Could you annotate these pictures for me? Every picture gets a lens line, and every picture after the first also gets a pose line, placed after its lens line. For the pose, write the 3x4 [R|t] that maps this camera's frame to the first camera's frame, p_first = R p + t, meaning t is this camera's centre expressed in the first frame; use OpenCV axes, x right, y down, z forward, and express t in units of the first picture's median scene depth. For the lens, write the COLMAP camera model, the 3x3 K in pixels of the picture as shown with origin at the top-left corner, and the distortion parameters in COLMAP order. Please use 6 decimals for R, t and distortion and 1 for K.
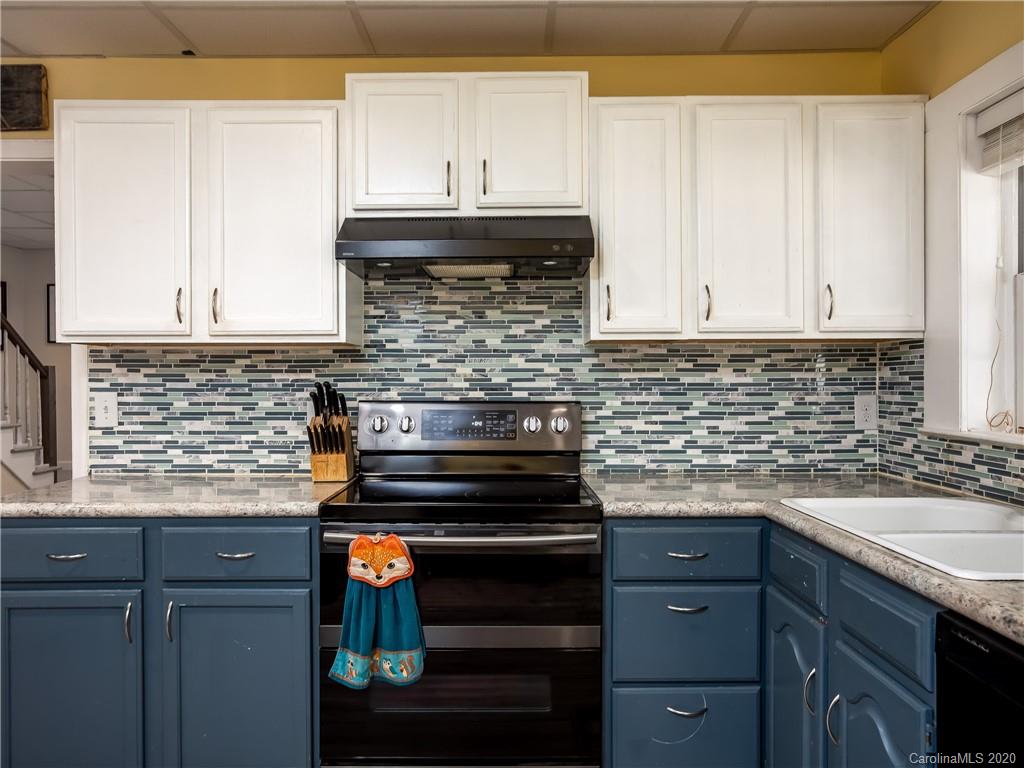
lens RADIAL K [[769.6, 0, 512.0], [0, 769.6, 384.0], [0, 0, 1]] dist [-0.008778, -0.000506]
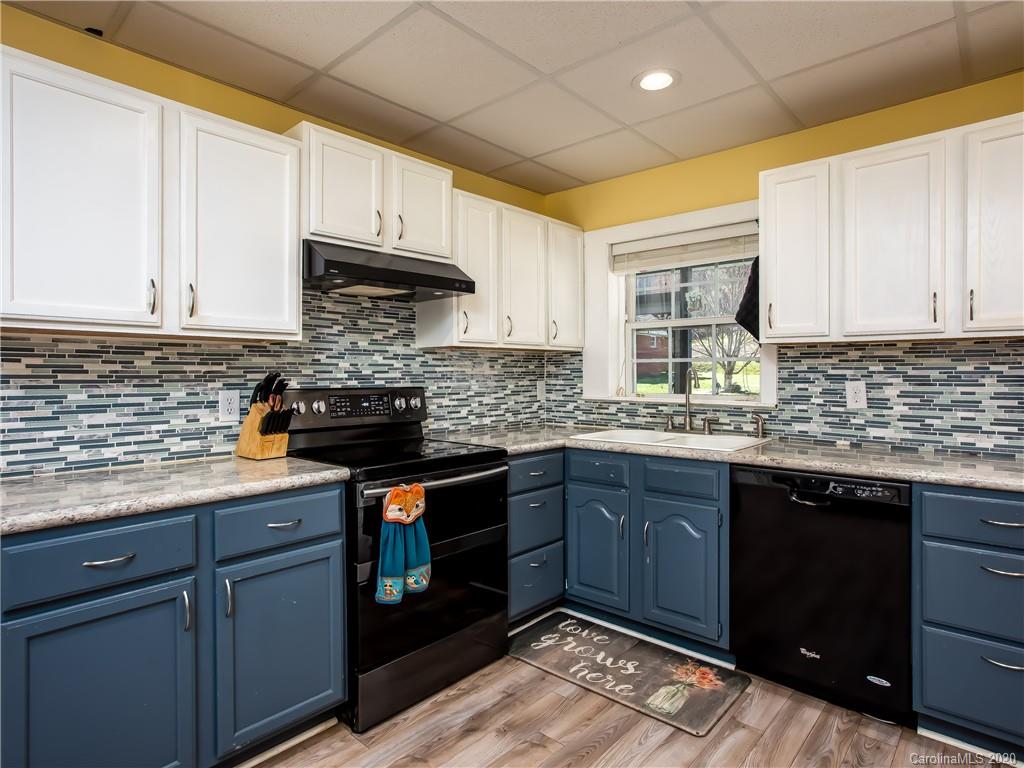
lens RADIAL K [[572.9, 0, 511.8], [0, 572.9, 367.4], [0, 0, 1]] dist [0.000067, 0.001079]
pose [[0.675734, 0.008704, 0.737094, -0.590116], [0.004394, 0.999865, -0.015835, 0.003603], [-0.737133, 0.013939, 0.675604, 0.130028]]
